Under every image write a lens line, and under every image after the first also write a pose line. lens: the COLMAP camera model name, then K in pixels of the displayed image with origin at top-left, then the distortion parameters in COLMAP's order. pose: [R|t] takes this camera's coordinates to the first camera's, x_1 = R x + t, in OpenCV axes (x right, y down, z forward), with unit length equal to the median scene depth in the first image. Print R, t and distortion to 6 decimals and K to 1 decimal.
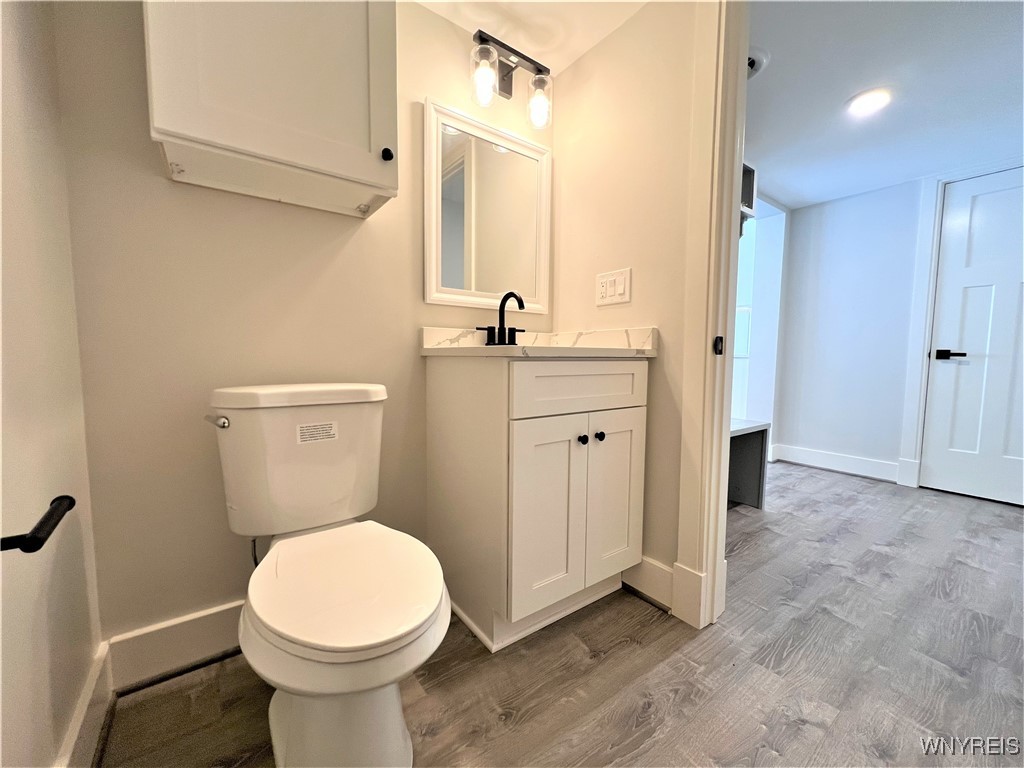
lens RADIAL K [[410.8, 0, 510.1], [0, 410.8, 386.1], [0, 0, 1]] dist [-0.001291, 0.000875]
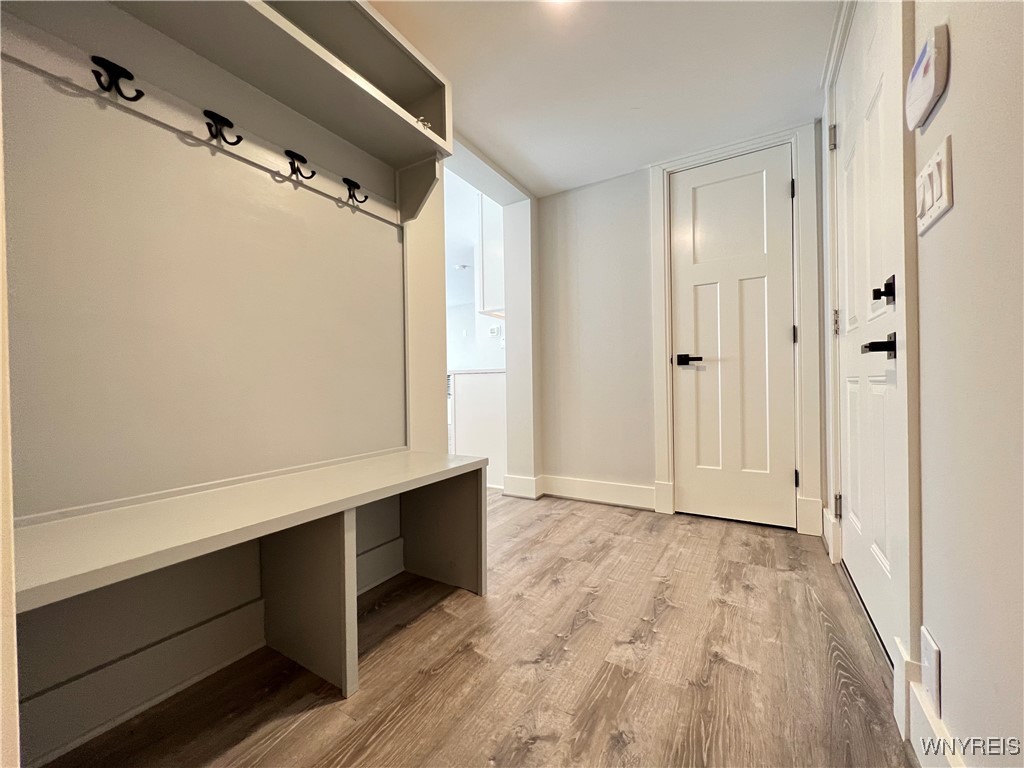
lens RADIAL K [[410.8, 0, 510.1], [0, 410.8, 386.1], [0, 0, 1]] dist [-0.001291, 0.000875]
pose [[0.925251, -0.026085, 0.378457, 0.396435], [0.054070, 0.996516, -0.063508, 0.017095], [-0.375482, 0.079224, 0.923438, 0.347448]]
